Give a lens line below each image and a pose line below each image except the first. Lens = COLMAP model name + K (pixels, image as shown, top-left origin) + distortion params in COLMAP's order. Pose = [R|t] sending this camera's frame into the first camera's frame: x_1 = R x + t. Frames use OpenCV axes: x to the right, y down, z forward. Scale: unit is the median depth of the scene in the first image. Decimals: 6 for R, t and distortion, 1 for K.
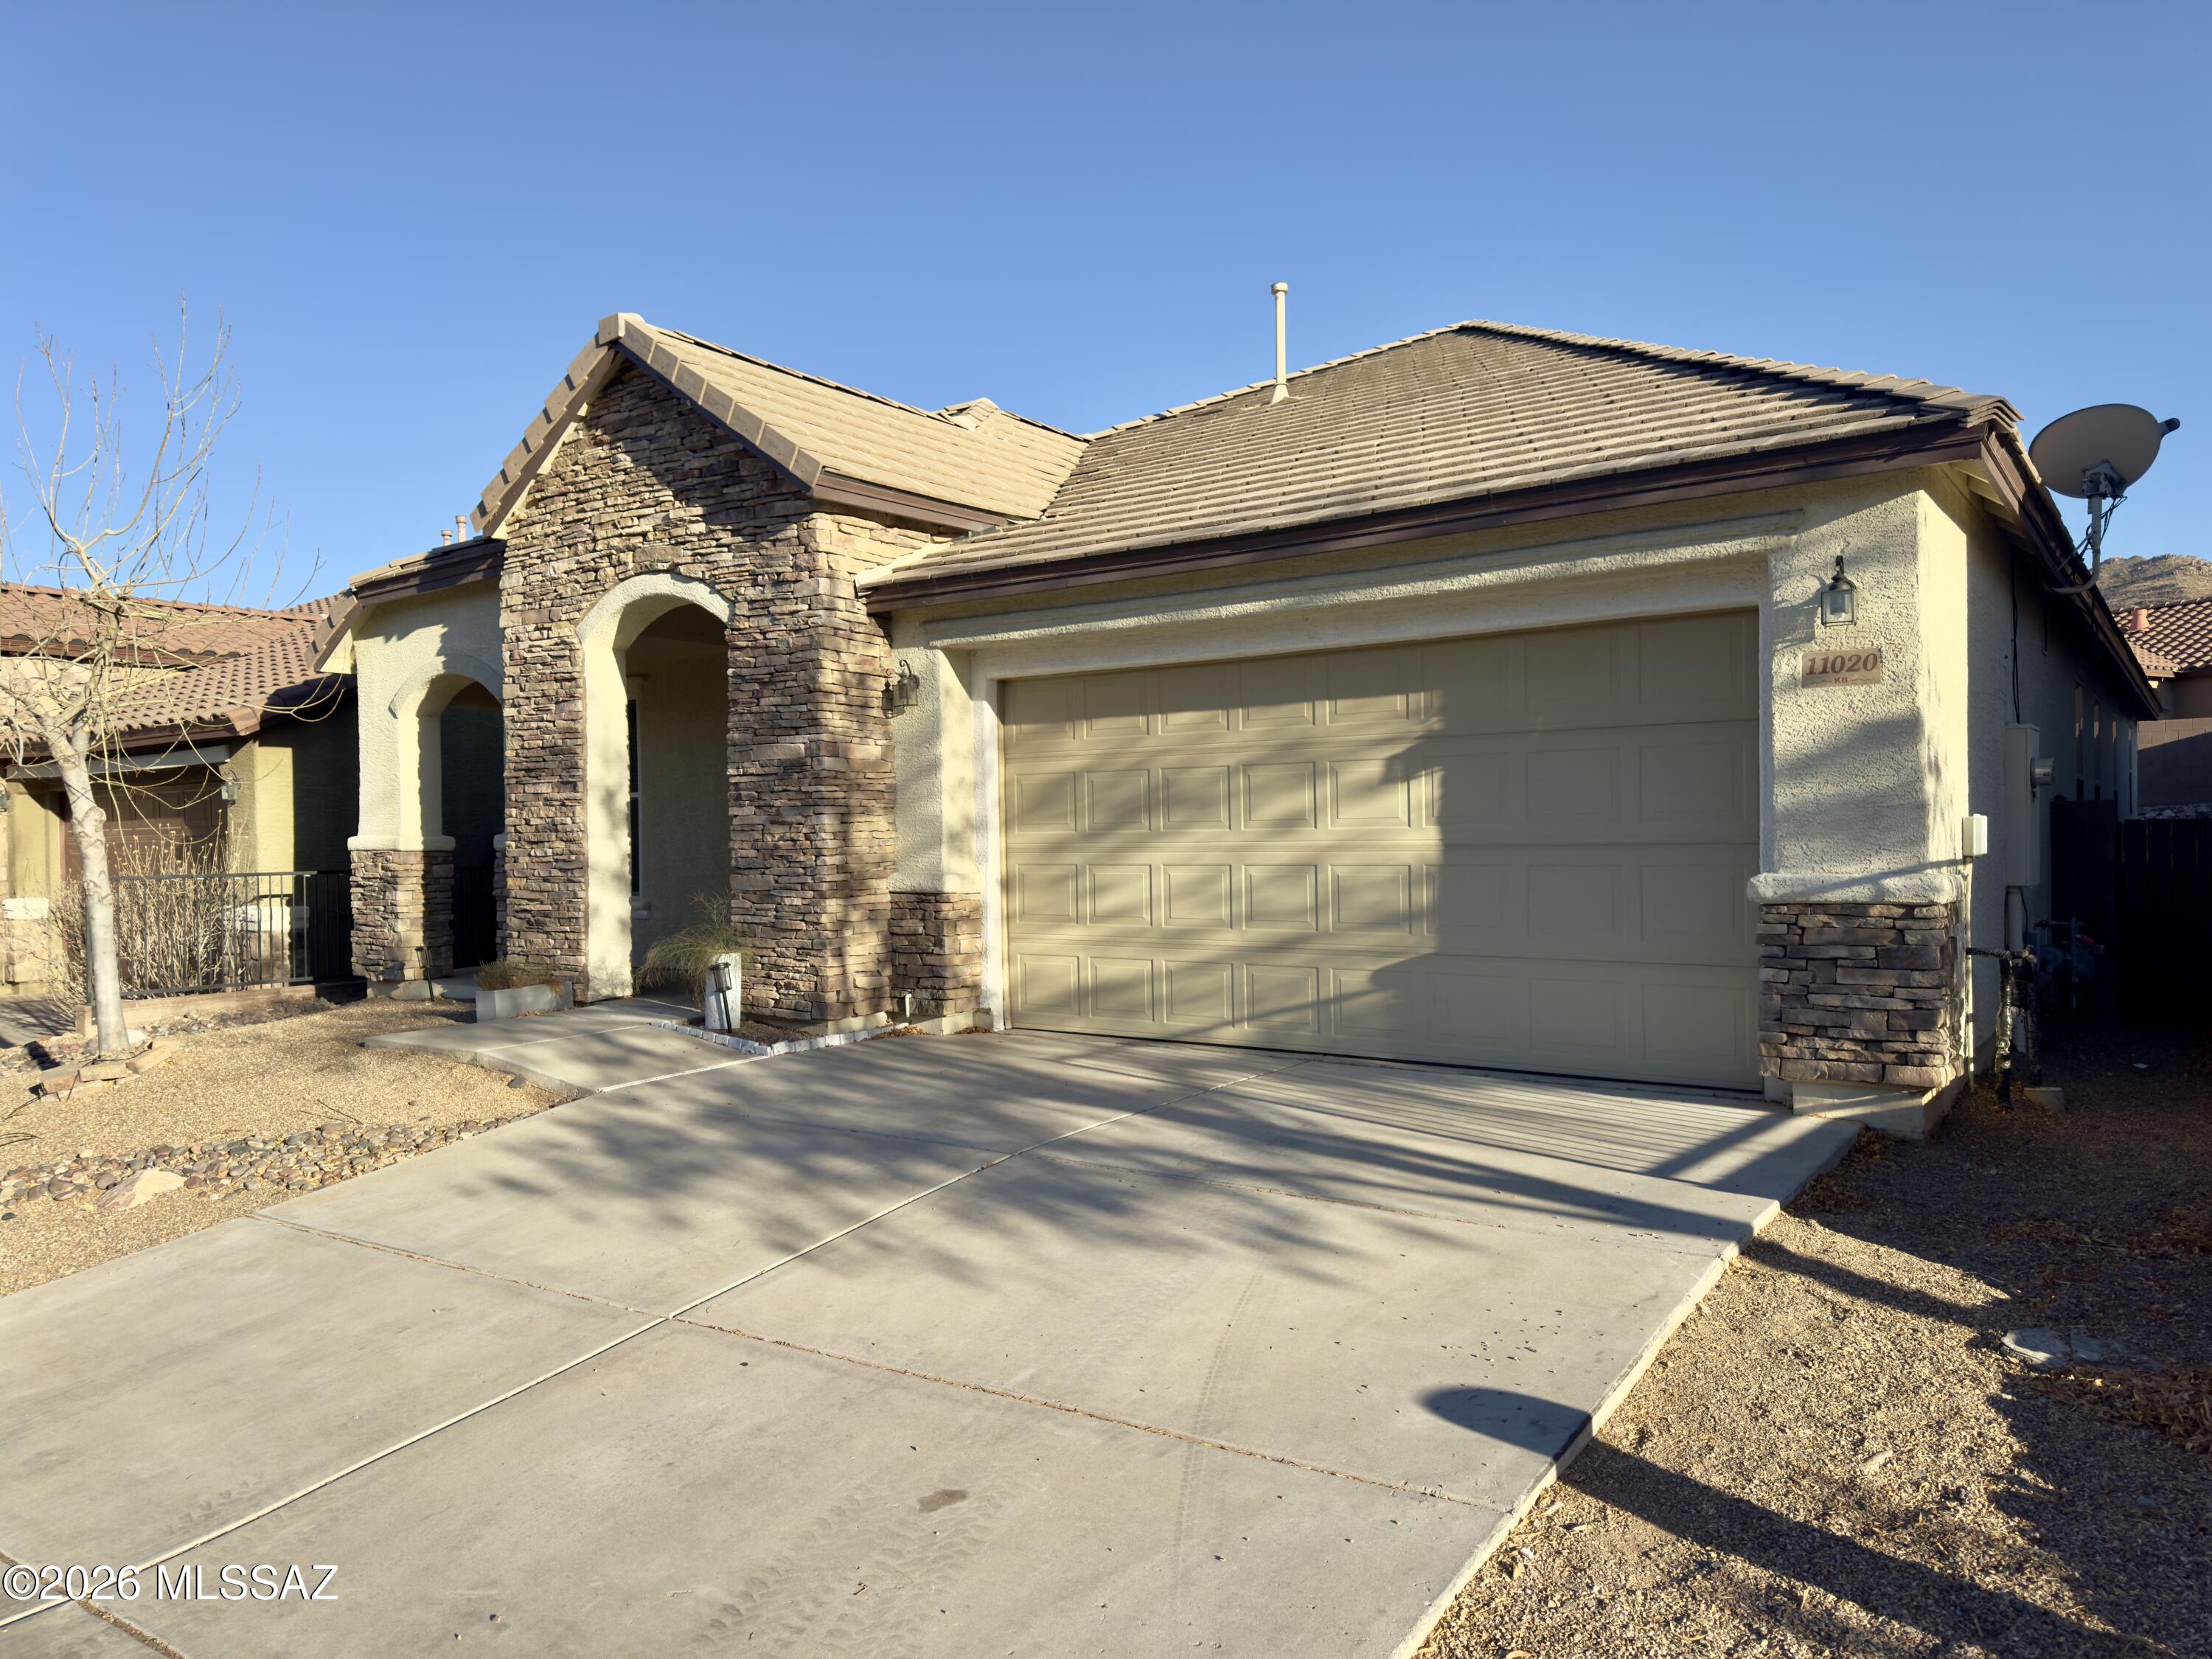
lens RADIAL K [[1515.1, 0, 1096.8], [0, 1515.1, 871.6], [0, 0, 1]] dist [0.072179, -0.003339]
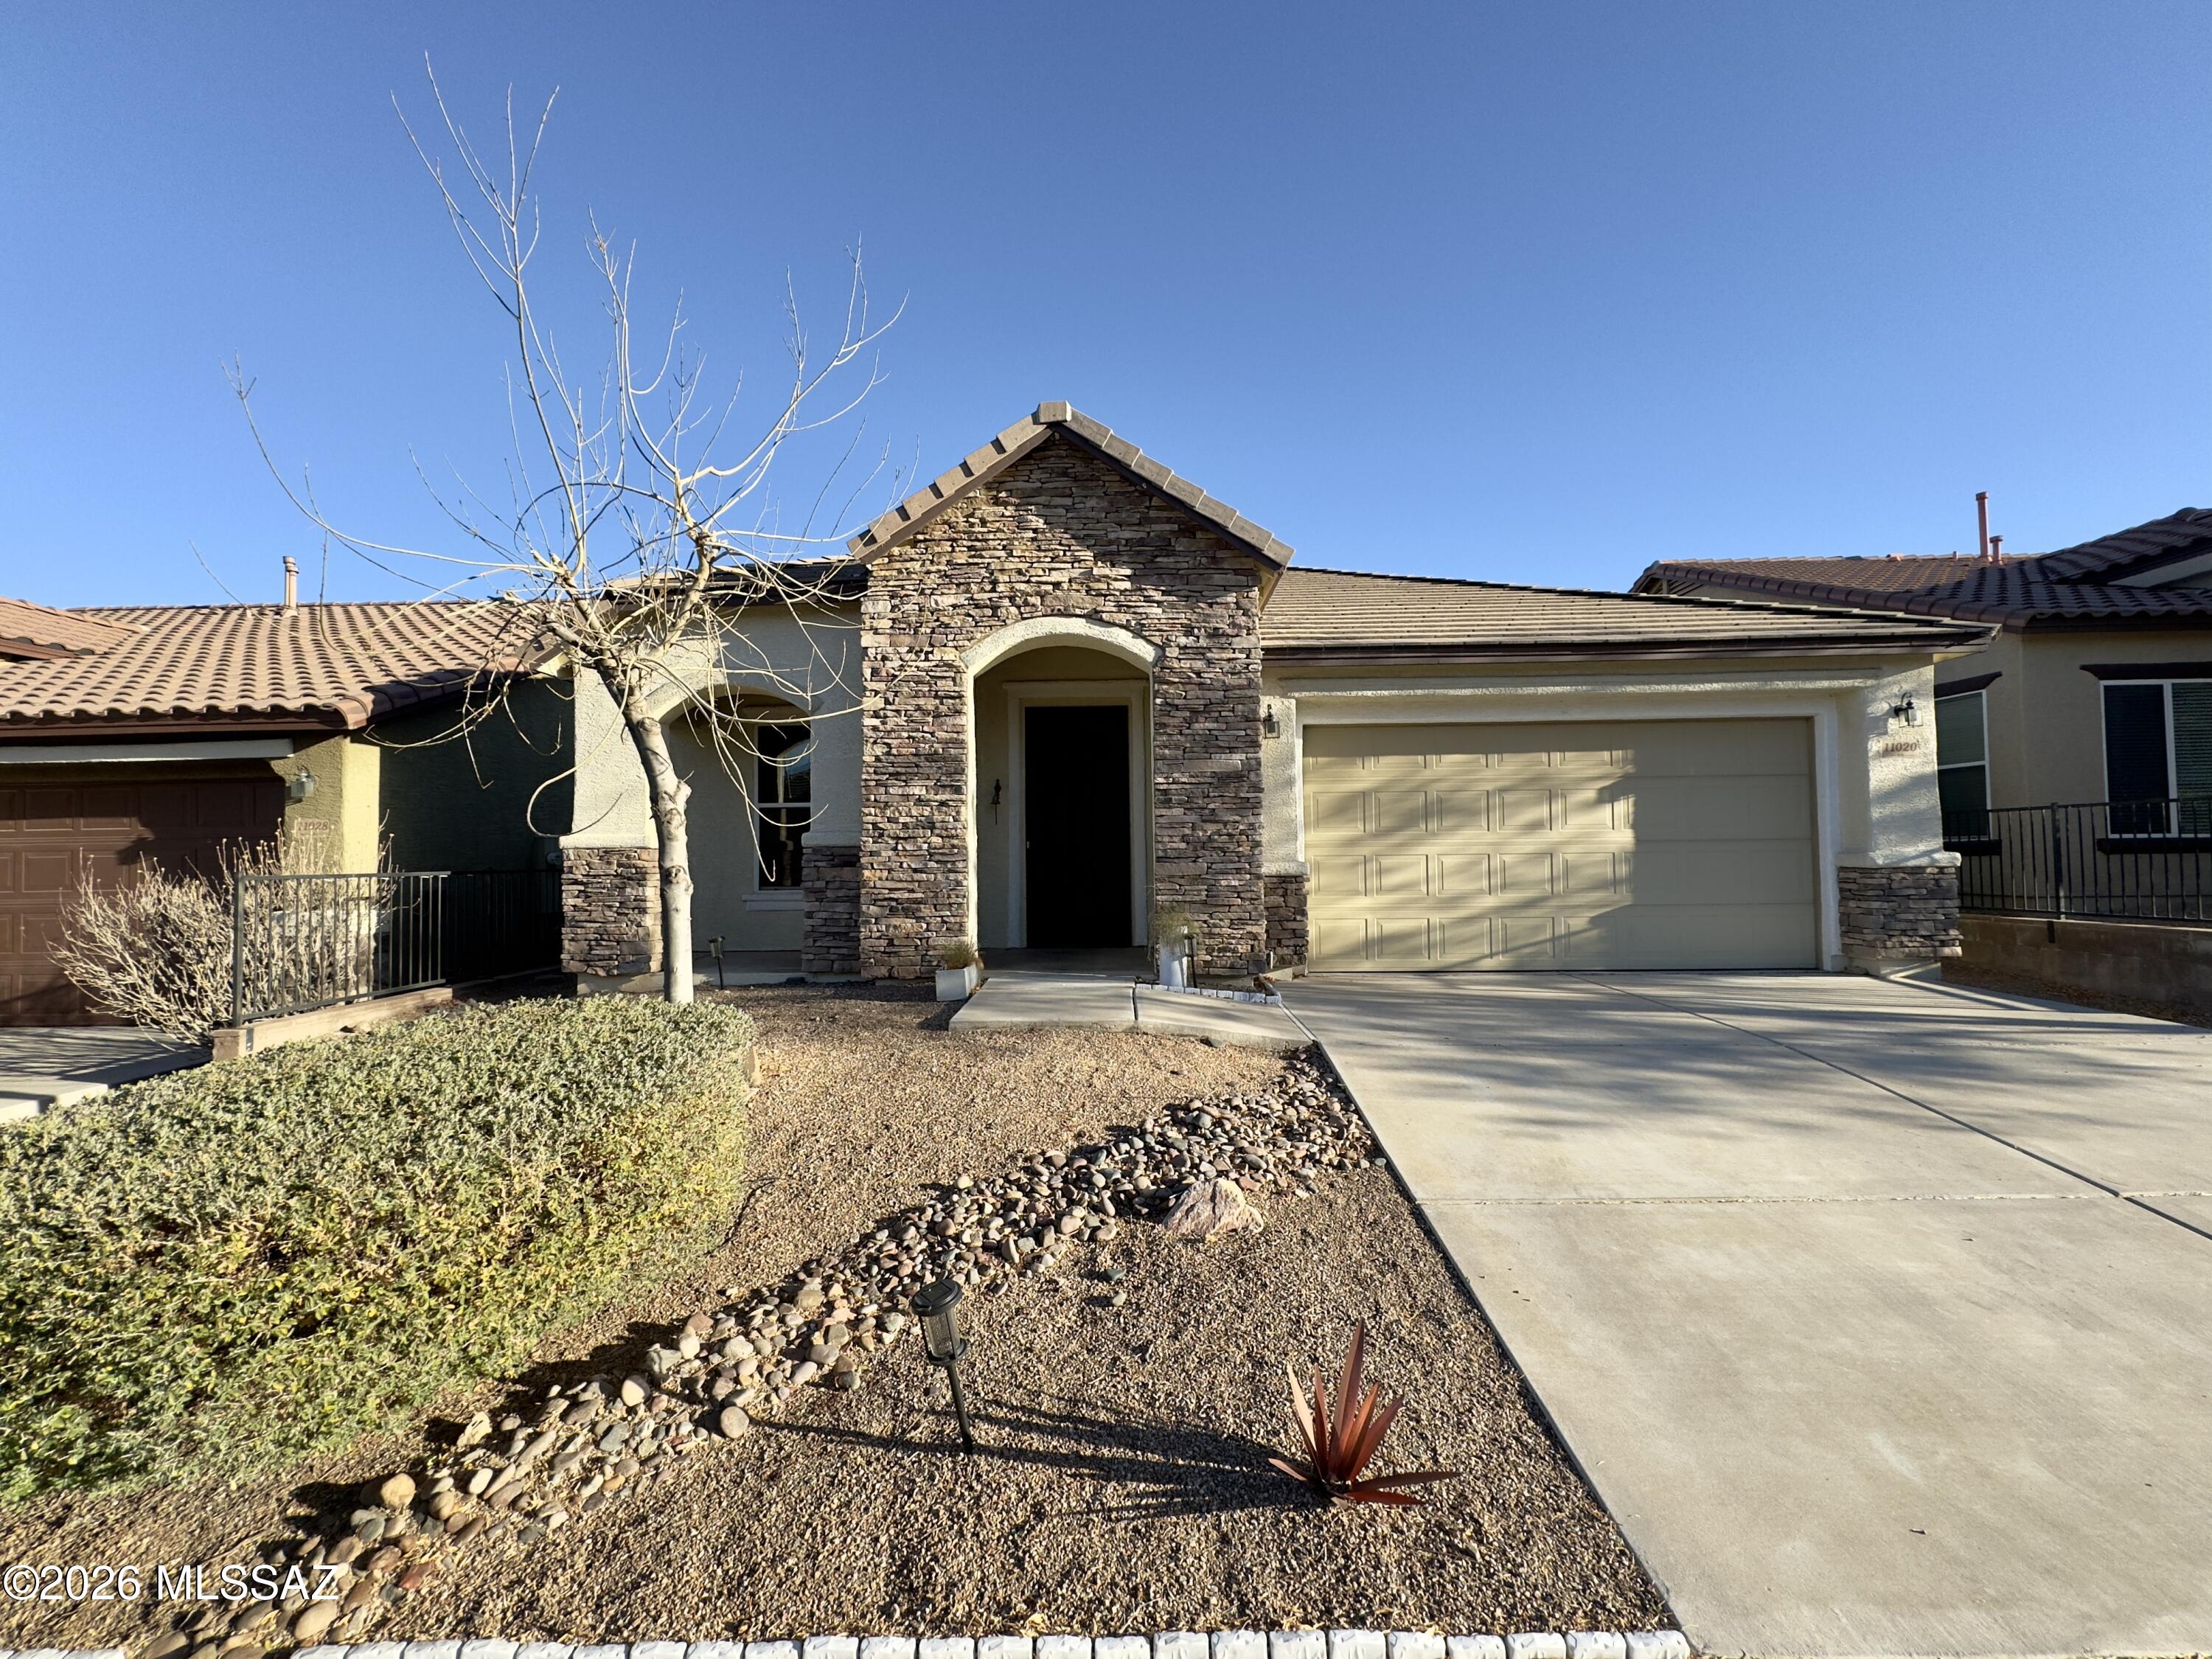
lens RADIAL K [[881.4, 0, 1105.0], [0, 881.4, 835.6], [0, 0, 1]] dist [0.000800, 0.000337]
pose [[0.832008, 0.014230, 0.554581, -0.697461], [0.013525, 0.998854, -0.045920, 0.012702], [-0.554598, 0.045707, 0.830862, 0.437420]]
